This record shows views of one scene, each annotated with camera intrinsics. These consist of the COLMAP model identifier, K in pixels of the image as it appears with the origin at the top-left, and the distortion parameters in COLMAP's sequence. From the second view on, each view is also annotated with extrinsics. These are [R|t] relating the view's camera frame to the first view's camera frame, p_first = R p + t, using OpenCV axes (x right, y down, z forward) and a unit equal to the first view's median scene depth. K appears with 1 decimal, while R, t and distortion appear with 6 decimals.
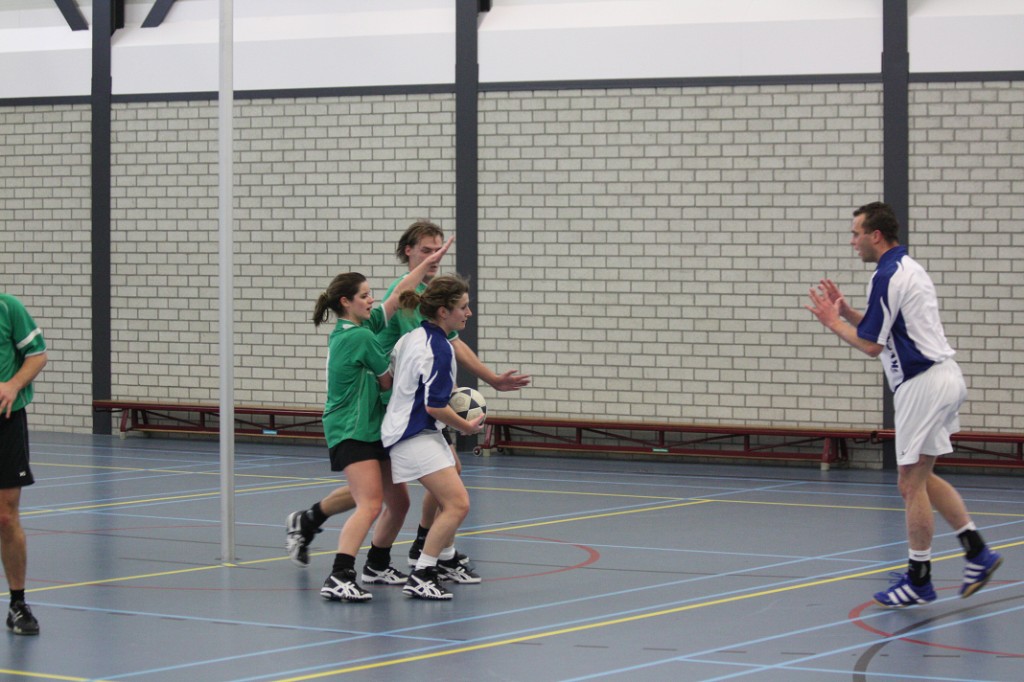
lens RADIAL K [[3506.2, 0, 508.7], [0, 3506.2, 336.4], [0, 0, 1]] dist [-0.474781, 0.000000]
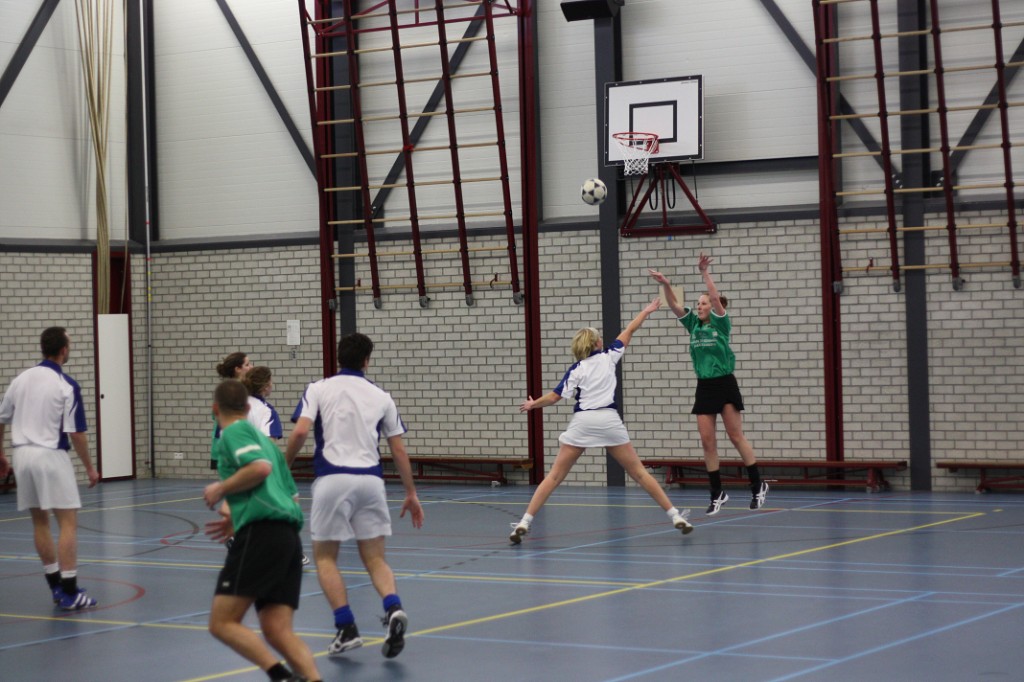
lens RADIAL K [[2426.7, 0, 505.1], [0, 2426.7, 341.2], [0, 0, 1]] dist [-0.102940, 0.000000]
pose [[0.999581, -0.027843, -0.007894, -0.128238], [0.027629, 0.999280, -0.026008, -0.002883], [0.008612, 0.025779, 0.999631, 0.085514]]
